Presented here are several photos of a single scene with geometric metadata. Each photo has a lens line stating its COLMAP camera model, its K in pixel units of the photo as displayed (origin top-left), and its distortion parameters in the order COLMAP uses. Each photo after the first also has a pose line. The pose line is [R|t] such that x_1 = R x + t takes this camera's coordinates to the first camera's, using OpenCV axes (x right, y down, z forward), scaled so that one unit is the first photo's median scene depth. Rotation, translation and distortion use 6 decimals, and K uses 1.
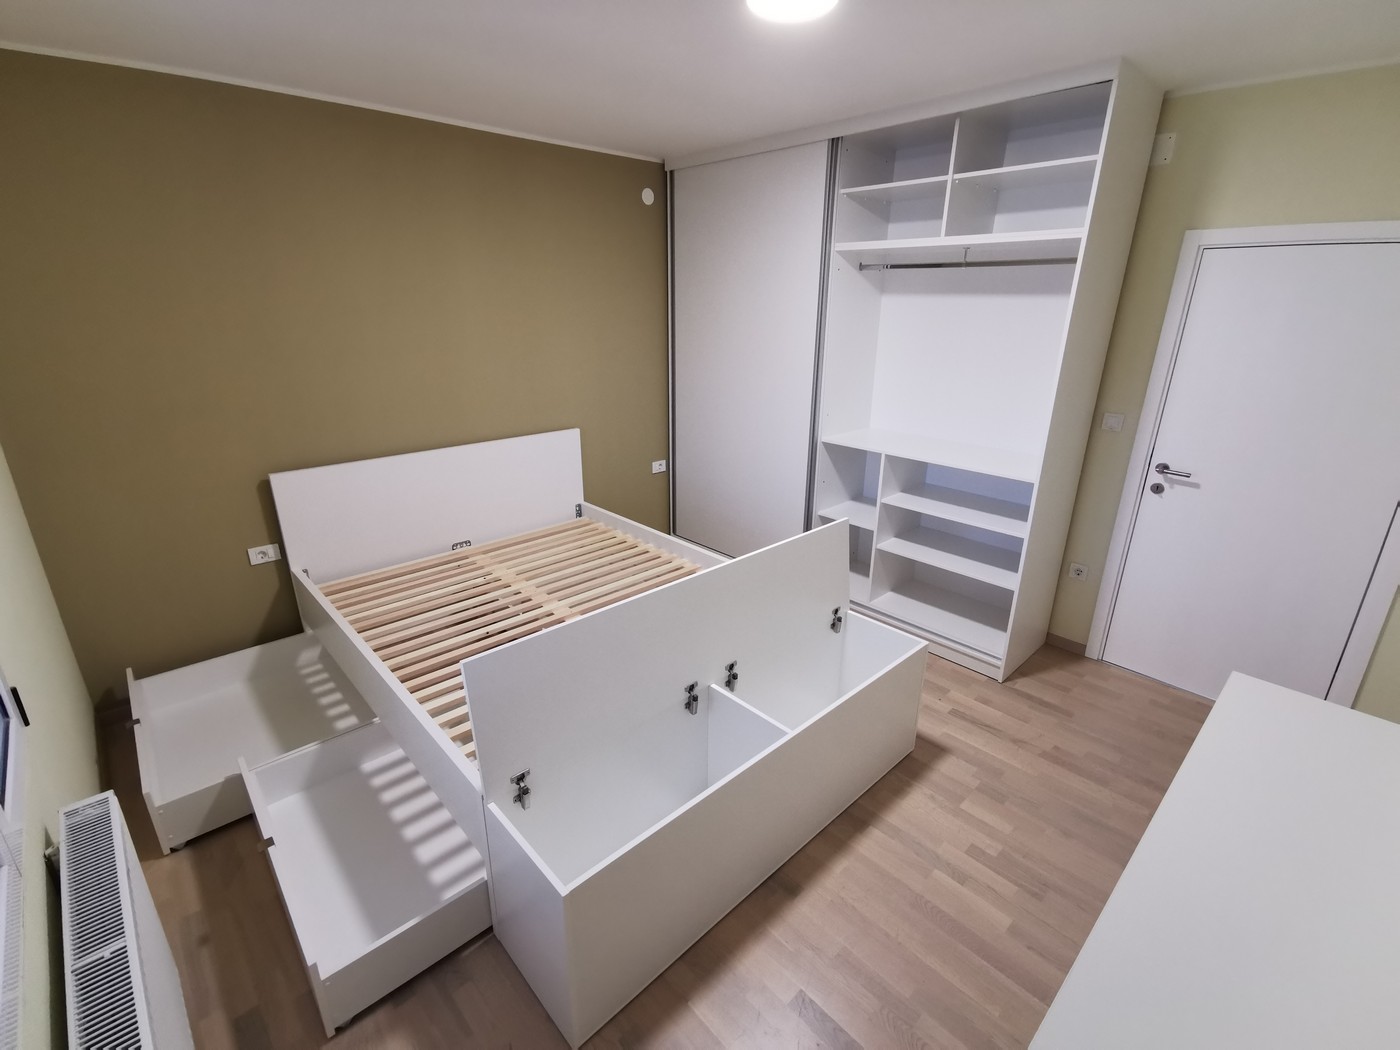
lens RADIAL K [[642.2, 0, 703.7], [0, 642.2, 515.4], [0, 0, 1]] dist [0.028955, -0.001274]
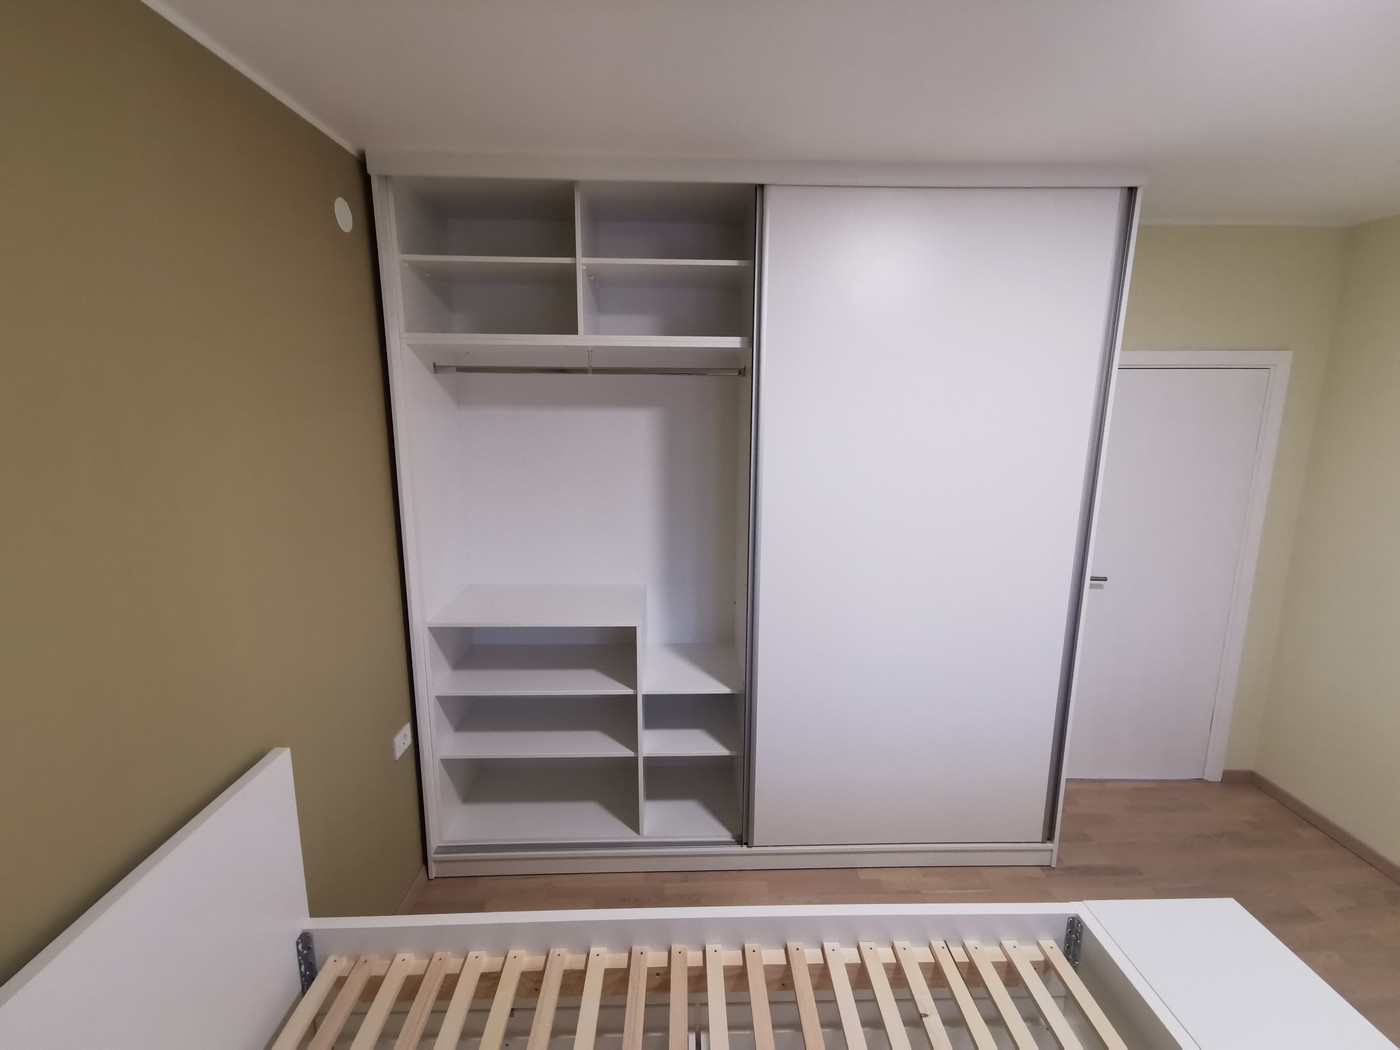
lens RADIAL K [[642.2, 0, 697.2], [0, 642.2, 522.9], [0, 0, 1]] dist [0.028955, -0.001274]
pose [[0.664245, -0.144585, 0.733399, -0.467160], [0.243226, 0.969531, -0.029155, -0.304094], [-0.706838, 0.197748, 0.679173, 0.834187]]
